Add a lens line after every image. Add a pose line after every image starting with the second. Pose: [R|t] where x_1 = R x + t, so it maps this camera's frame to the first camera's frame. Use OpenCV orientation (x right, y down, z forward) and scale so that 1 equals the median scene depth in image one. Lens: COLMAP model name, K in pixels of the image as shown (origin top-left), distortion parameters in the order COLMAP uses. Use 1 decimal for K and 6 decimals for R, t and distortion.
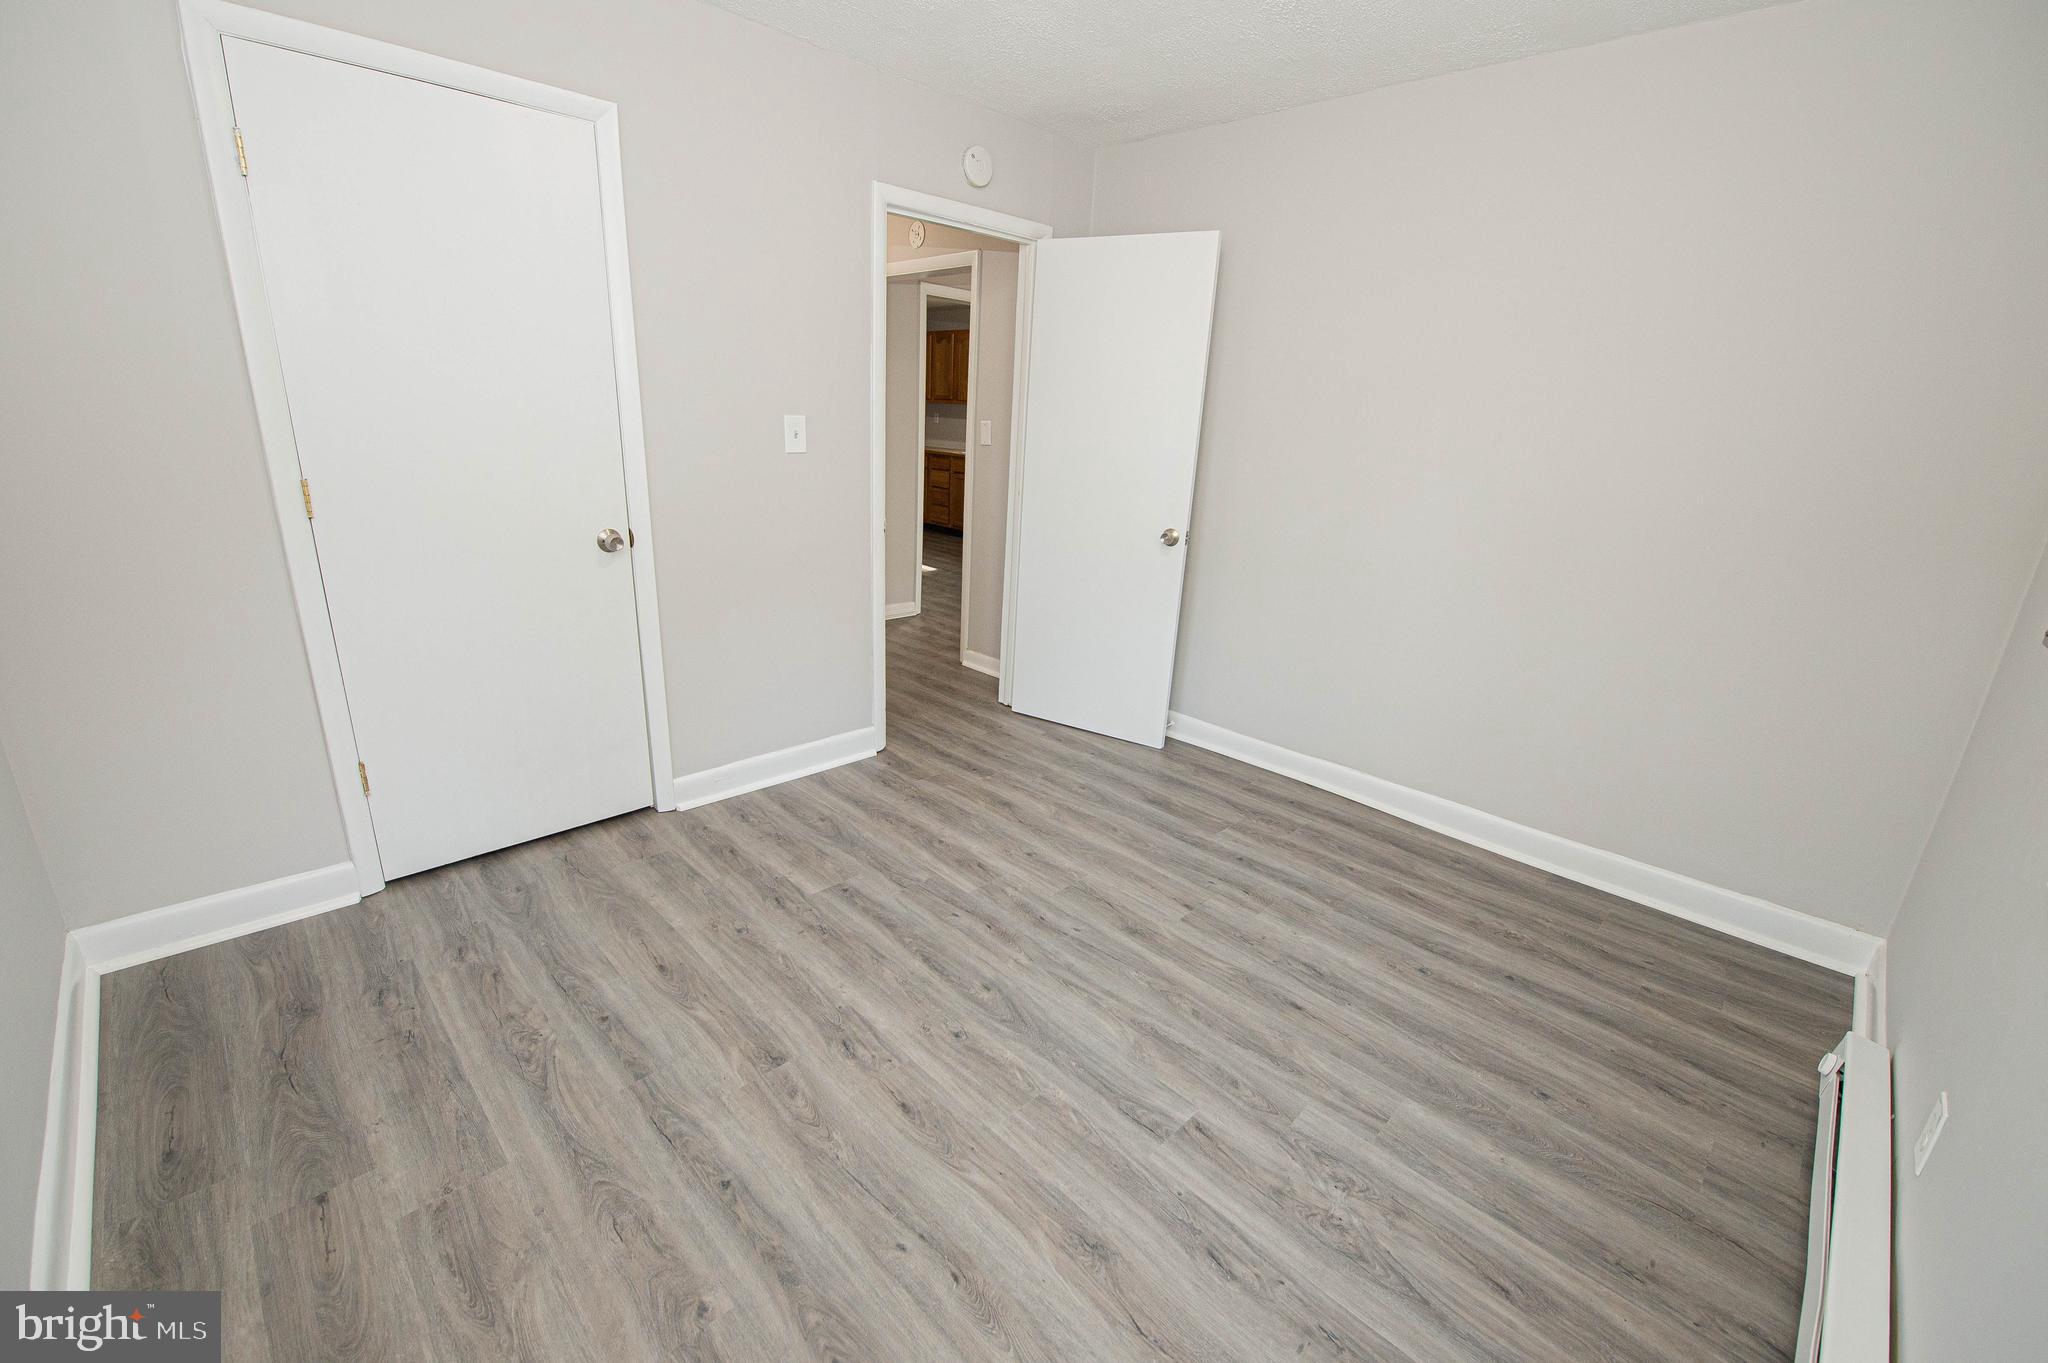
lens RADIAL K [[819.9, 0, 1022.2], [0, 819.9, 668.6], [0, 0, 1]] dist [-0.013753, -0.003333]
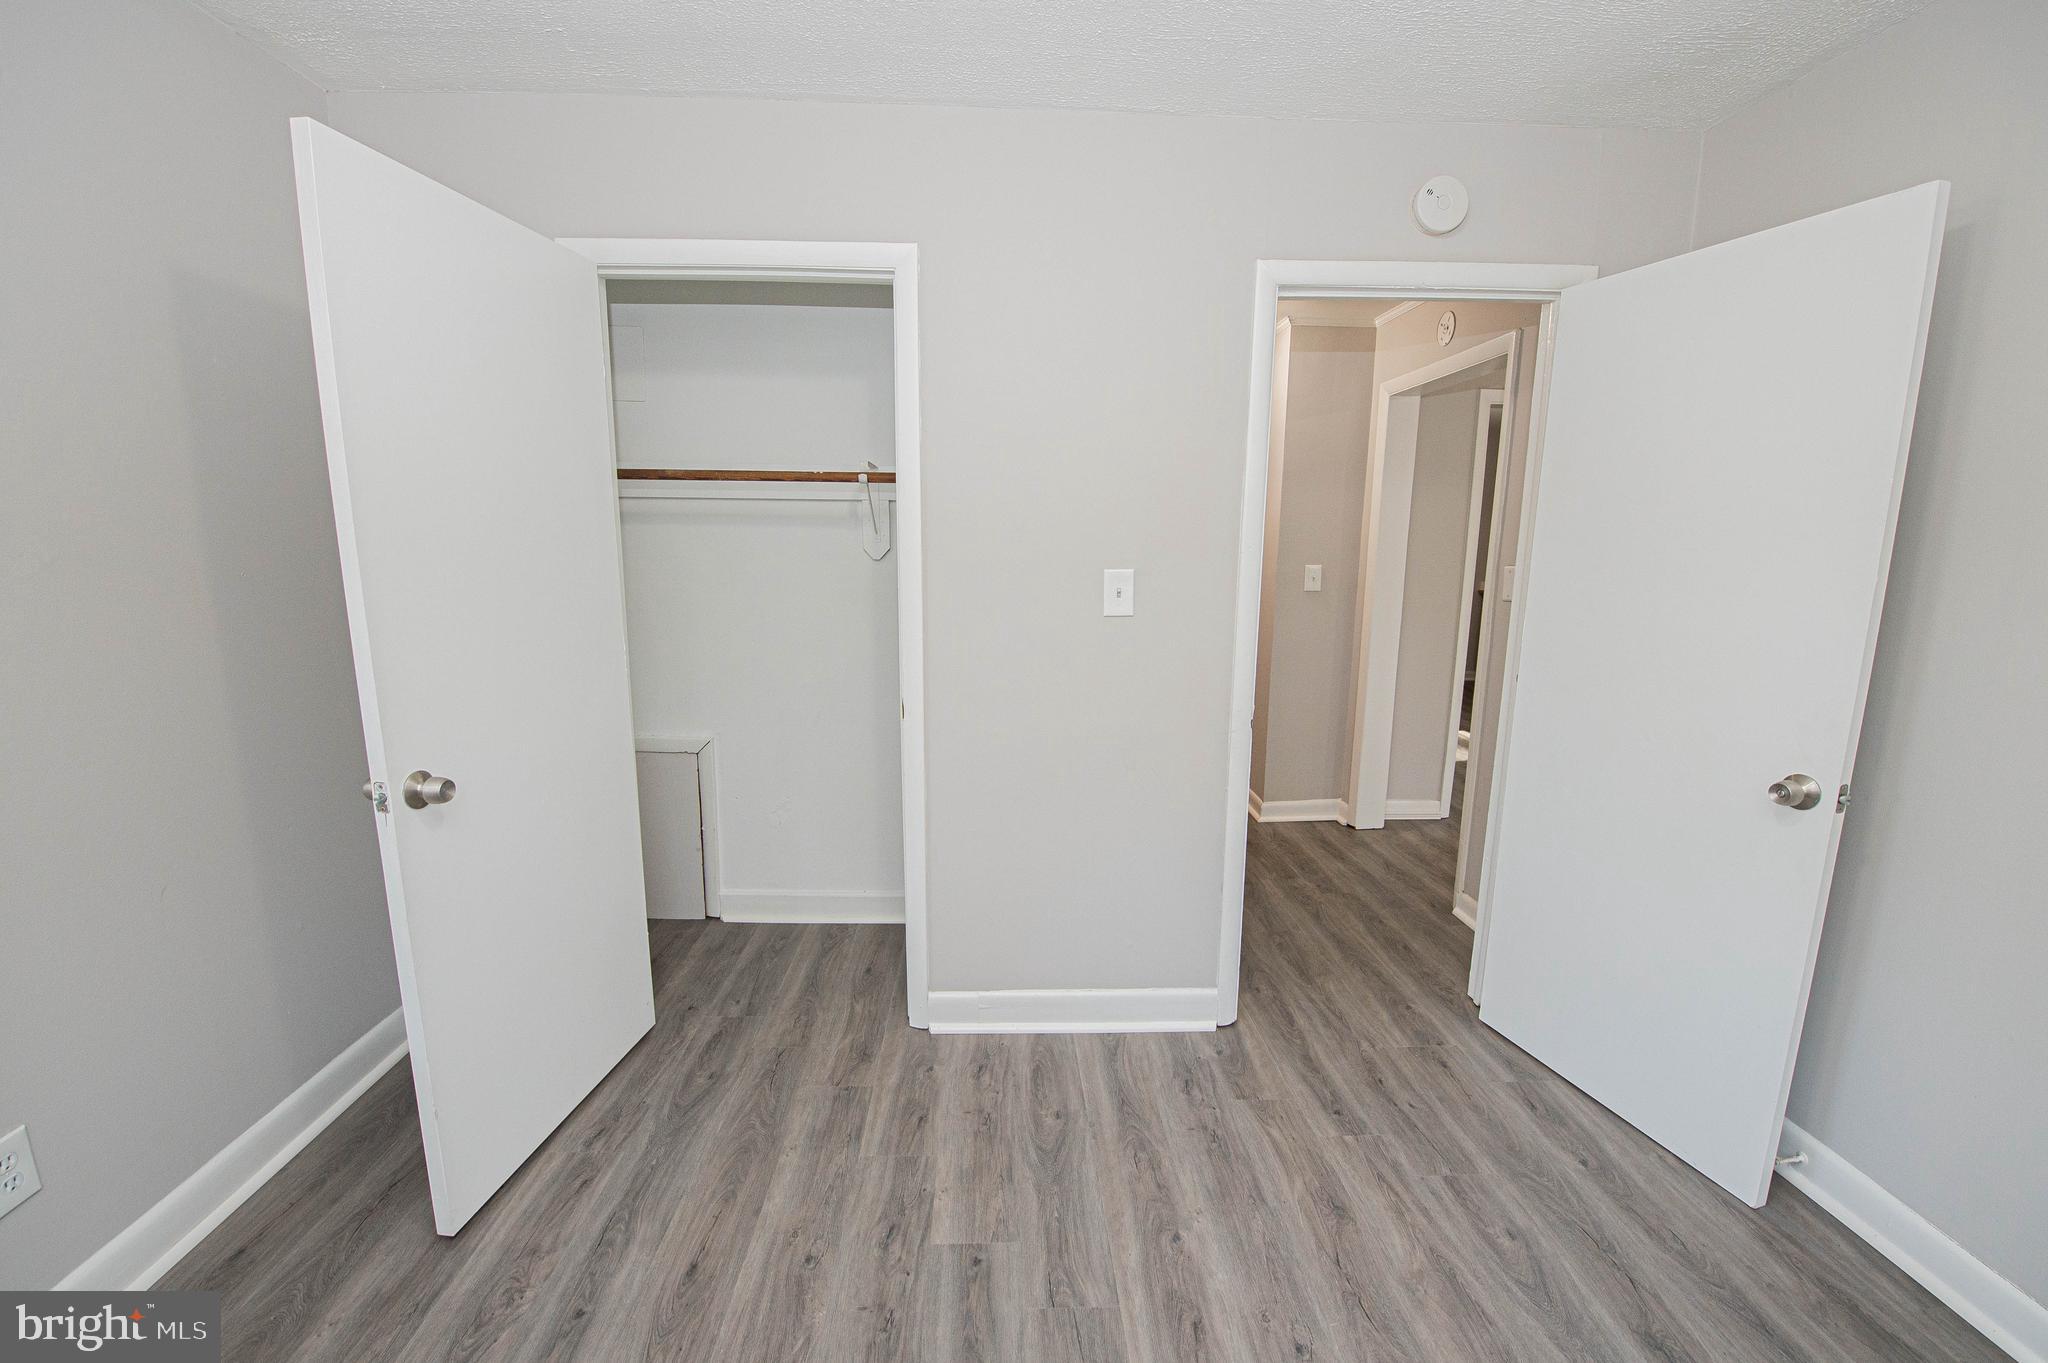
lens RADIAL K [[819.9, 0, 1033.8], [0, 819.9, 687.2], [0, 0, 1]] dist [-0.013753, -0.003333]
pose [[0.732402, 0.070863, -0.677175, 0.204417], [-0.172529, 0.981425, -0.083898, -0.123304], [0.658651, 0.178279, 0.731024, 0.404793]]
